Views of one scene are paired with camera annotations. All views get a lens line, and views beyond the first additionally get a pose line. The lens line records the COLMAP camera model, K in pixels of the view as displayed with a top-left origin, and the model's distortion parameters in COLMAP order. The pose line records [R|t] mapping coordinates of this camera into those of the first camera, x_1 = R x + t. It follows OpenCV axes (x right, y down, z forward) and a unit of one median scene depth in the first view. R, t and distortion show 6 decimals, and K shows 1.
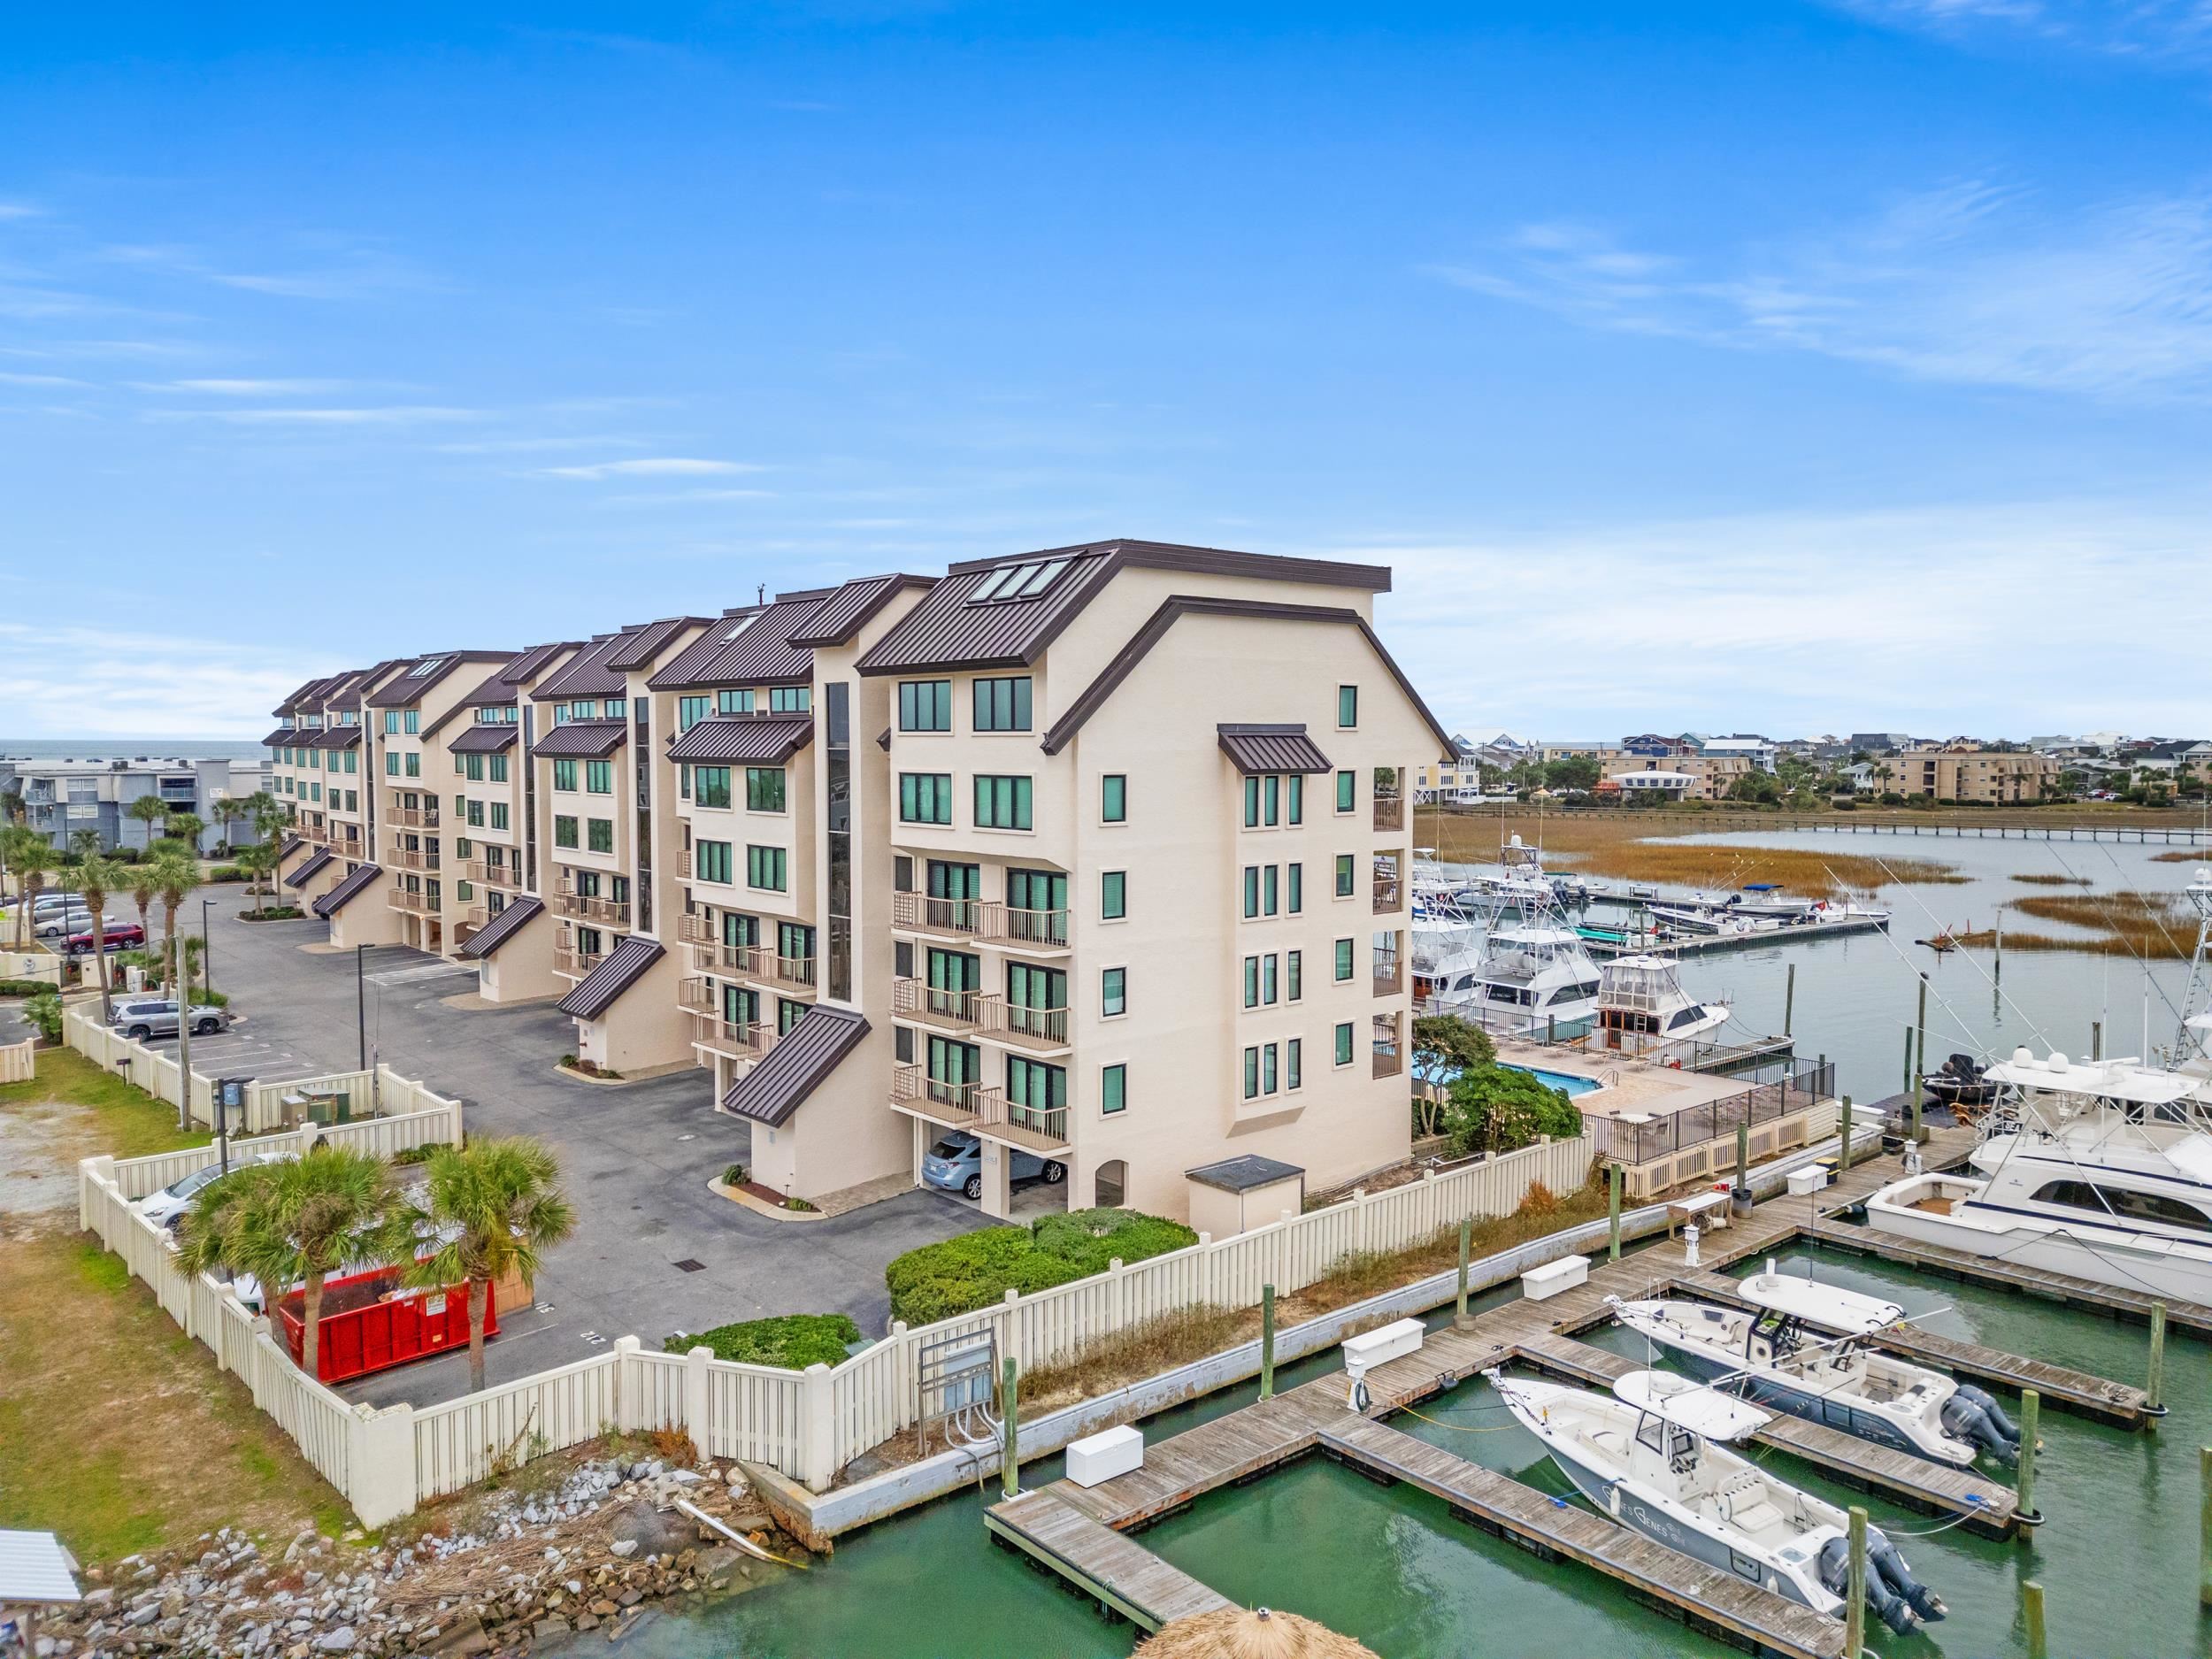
lens RADIAL K [[1522.6, 0, 1106.0], [0, 1522.6, 829.5], [0, 0, 1]] dist [0.054894, -0.053980]
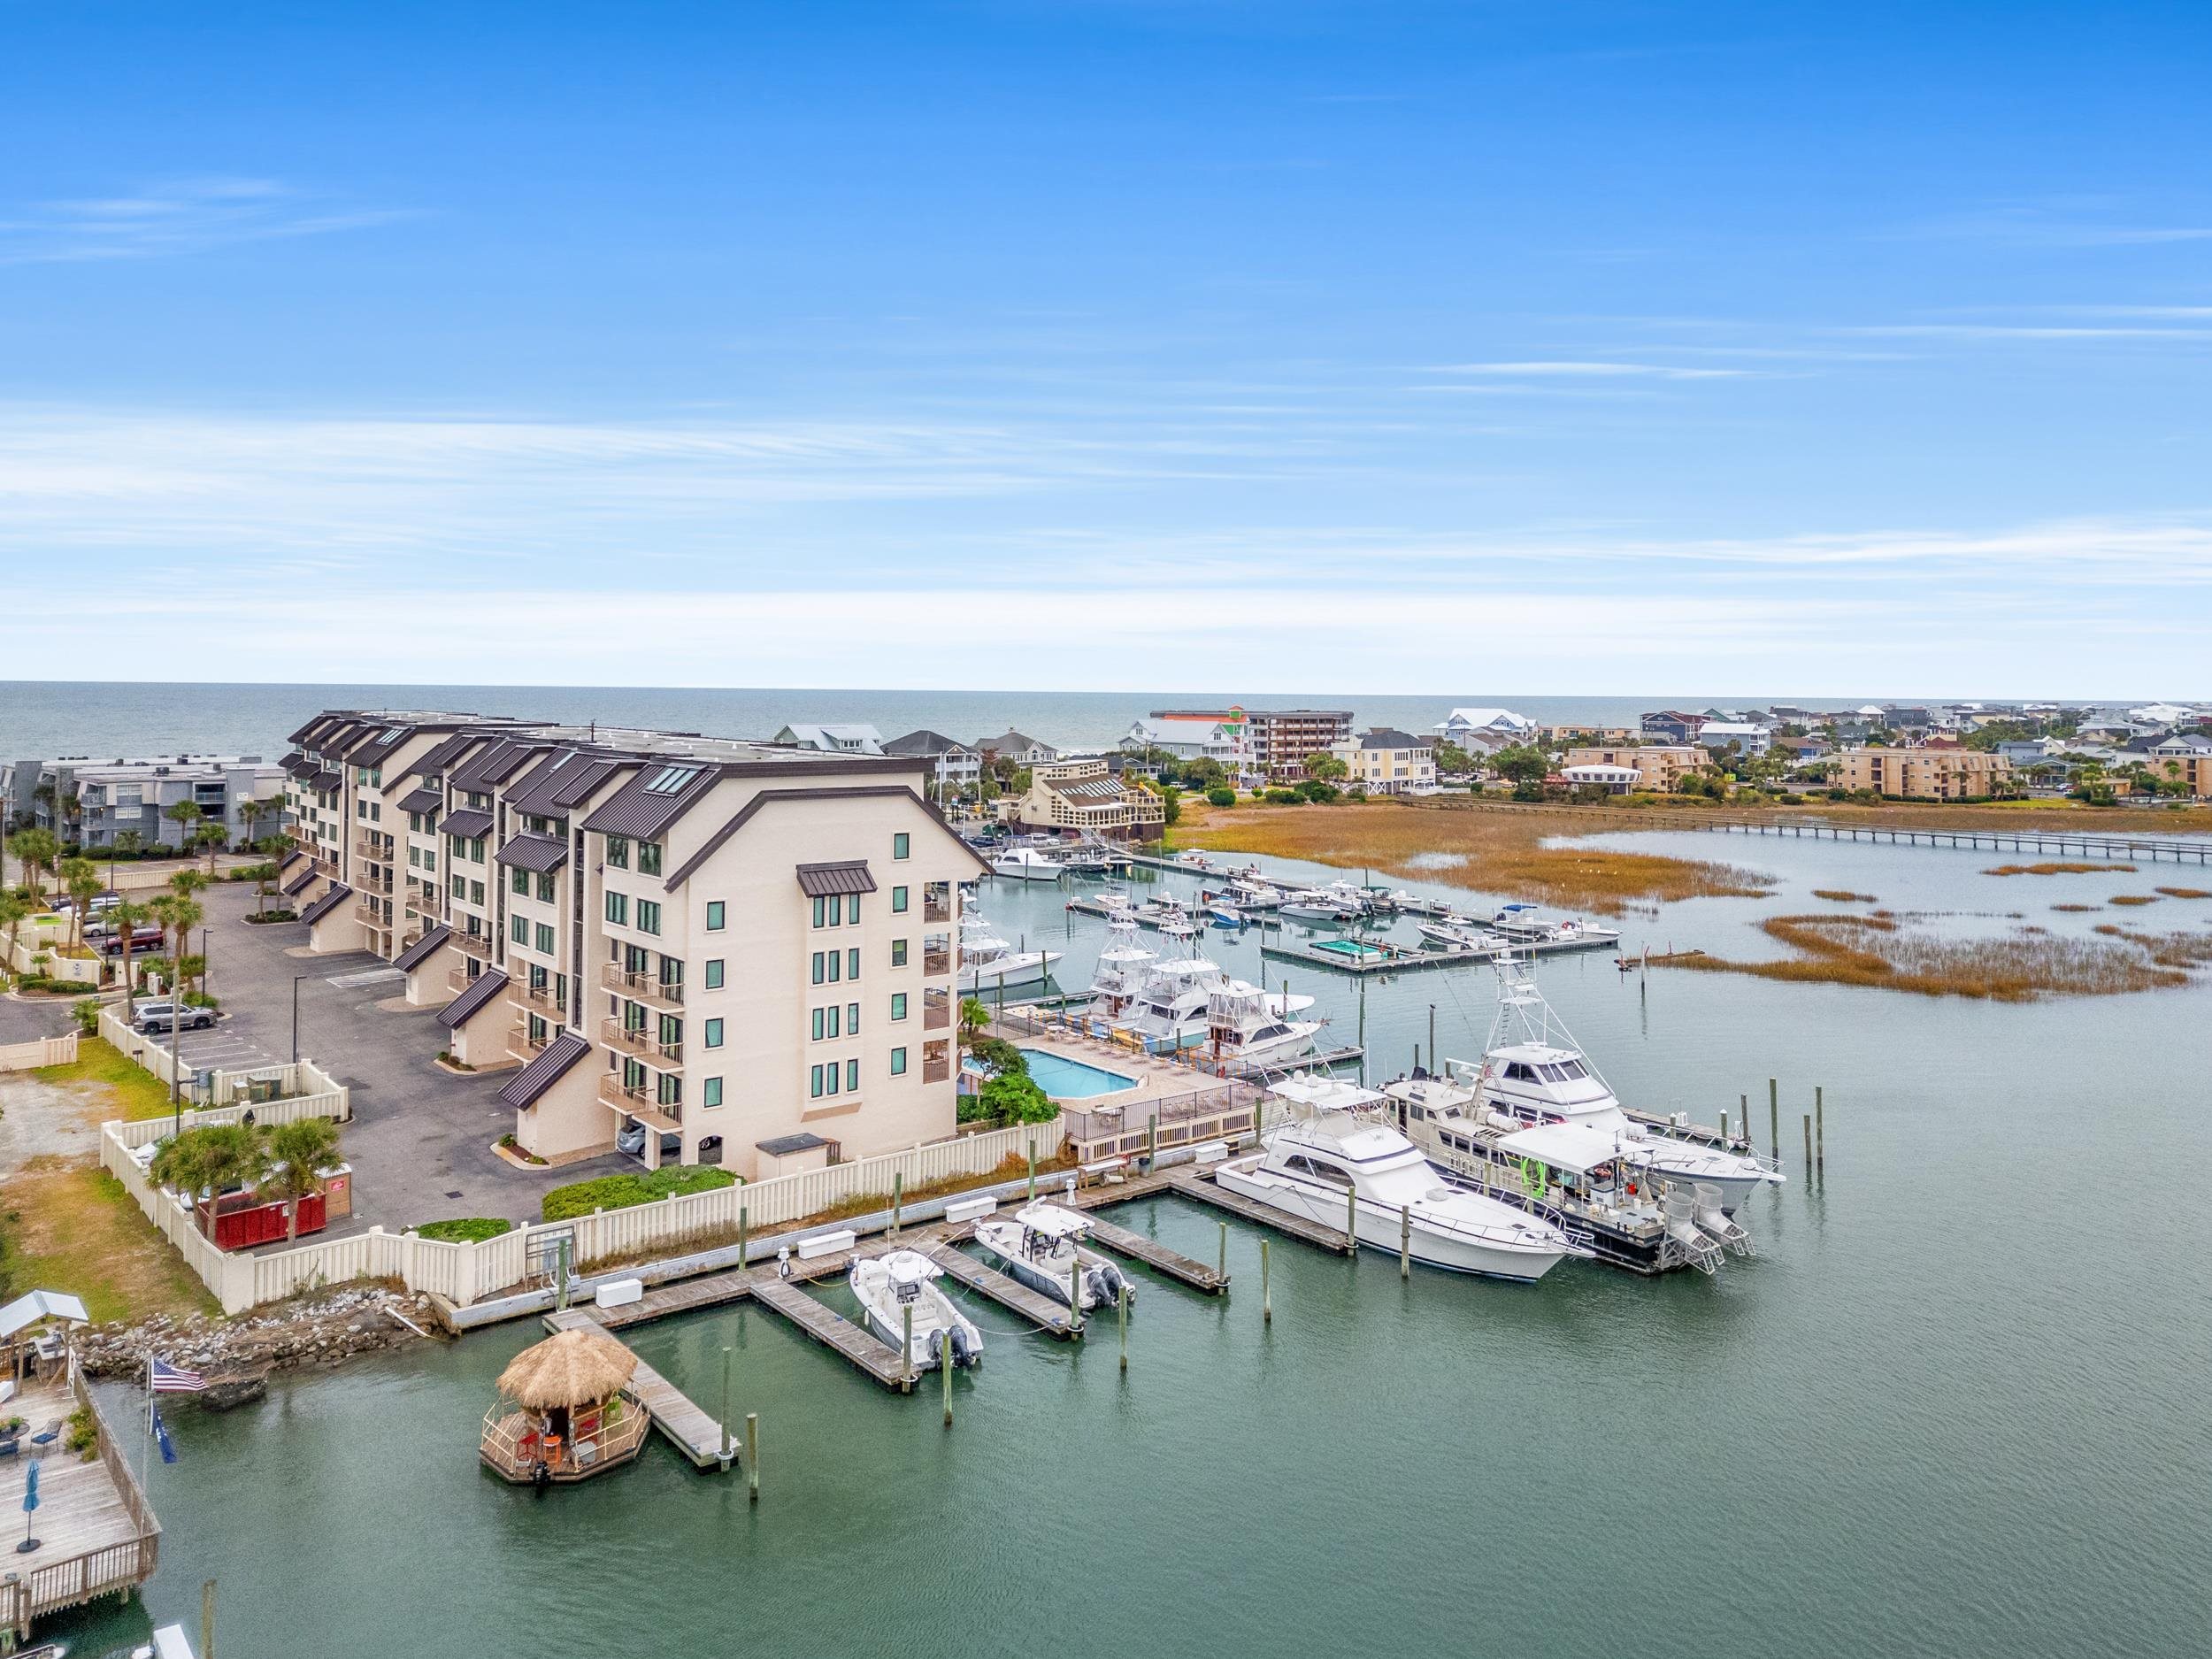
lens RADIAL K [[1549.2, 0, 1107.8], [0, 1549.2, 692.2], [0, 0, 1]] dist [0.052654, -0.051855]
pose [[0.999435, 0.010777, -0.031851, 0.408599], [-0.012730, 0.998009, -0.061772, -0.138449], [0.031121, 0.062142, 0.997582, -0.595833]]
